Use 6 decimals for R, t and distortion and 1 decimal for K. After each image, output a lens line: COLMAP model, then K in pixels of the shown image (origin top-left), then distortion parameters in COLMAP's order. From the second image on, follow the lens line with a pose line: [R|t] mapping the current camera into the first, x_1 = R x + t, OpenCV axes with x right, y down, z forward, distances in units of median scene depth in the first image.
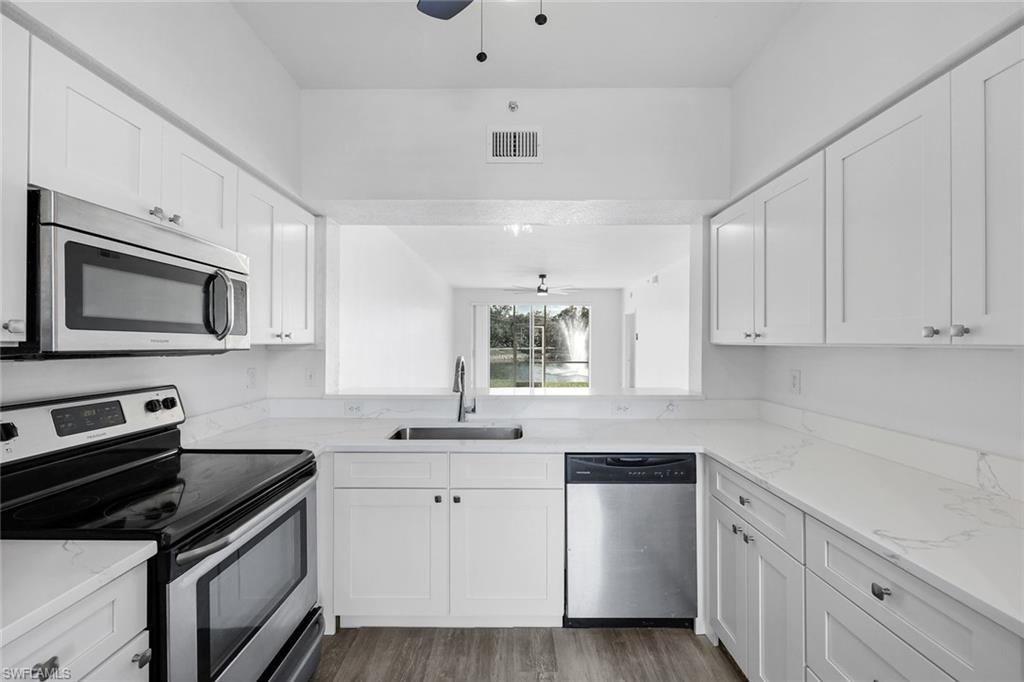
lens RADIAL K [[414.6, 0, 511.0], [0, 414.6, 342.1], [0, 0, 1]] dist [0.004092, -0.000787]
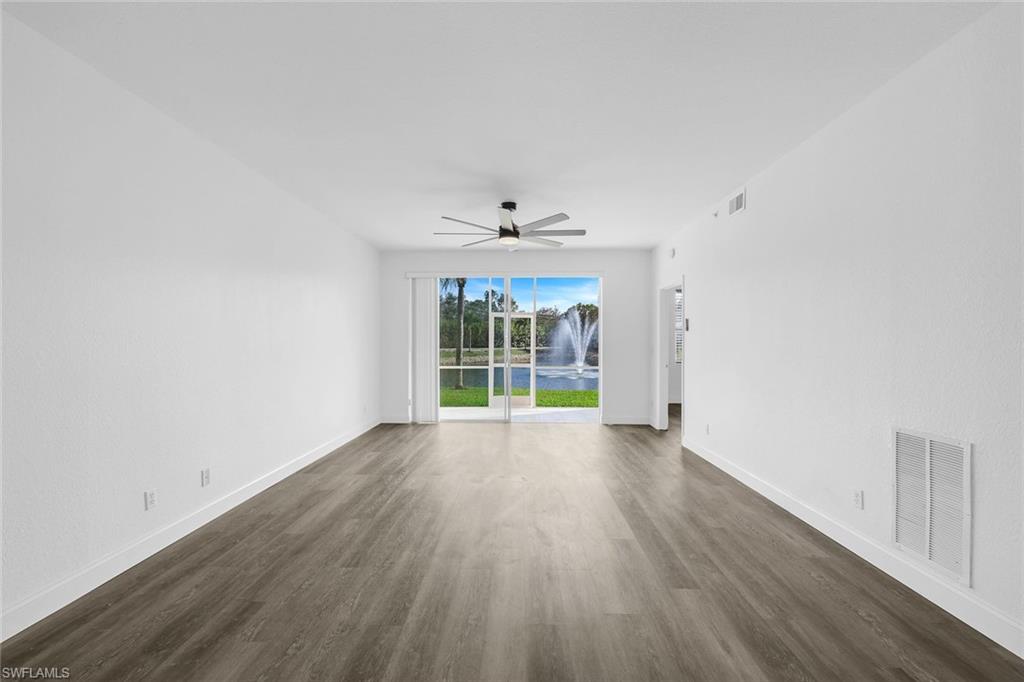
lens RADIAL K [[414.6, 0, 511.3], [0, 414.6, 344.4], [0, 0, 1]] dist [0.004092, -0.000787]
pose [[0.999833, -0.003177, -0.018006, 0.418808], [0.003291, 0.999975, 0.006306, 0.046595], [0.017986, -0.006365, 0.999818, 2.317696]]
